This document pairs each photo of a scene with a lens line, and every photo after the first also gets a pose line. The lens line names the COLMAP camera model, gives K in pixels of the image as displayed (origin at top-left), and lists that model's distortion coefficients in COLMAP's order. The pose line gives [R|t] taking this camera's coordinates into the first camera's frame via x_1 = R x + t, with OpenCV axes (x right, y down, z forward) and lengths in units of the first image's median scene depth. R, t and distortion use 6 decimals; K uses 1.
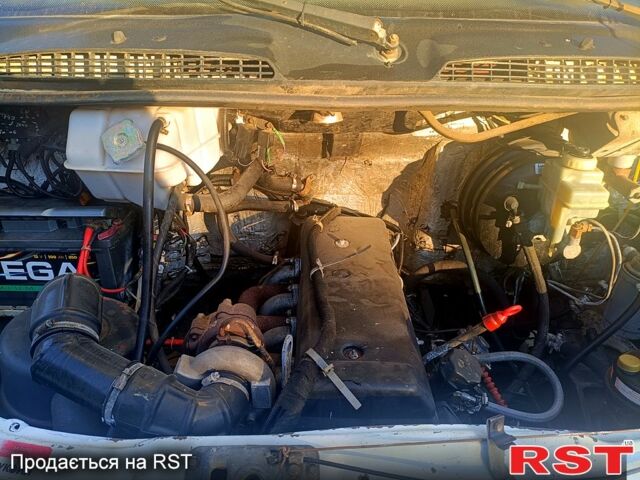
lens RADIAL K [[521.3, 0, 318.9], [0, 521.3, 257.6], [0, 0, 1]] dist [0.061083, -0.089099]
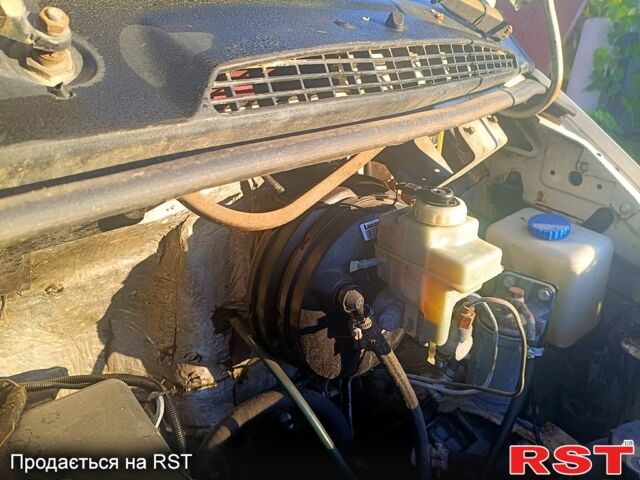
lens RADIAL K [[521.3, 0, 318.9], [0, 521.3, 257.6], [0, 0, 1]] dist [0.061083, -0.089099]
pose [[0.793602, -0.288129, 0.535889, 0.038906], [0.309991, 0.949351, 0.051364, -0.184038], [-0.523546, 0.125359, 0.842725, 0.509056]]
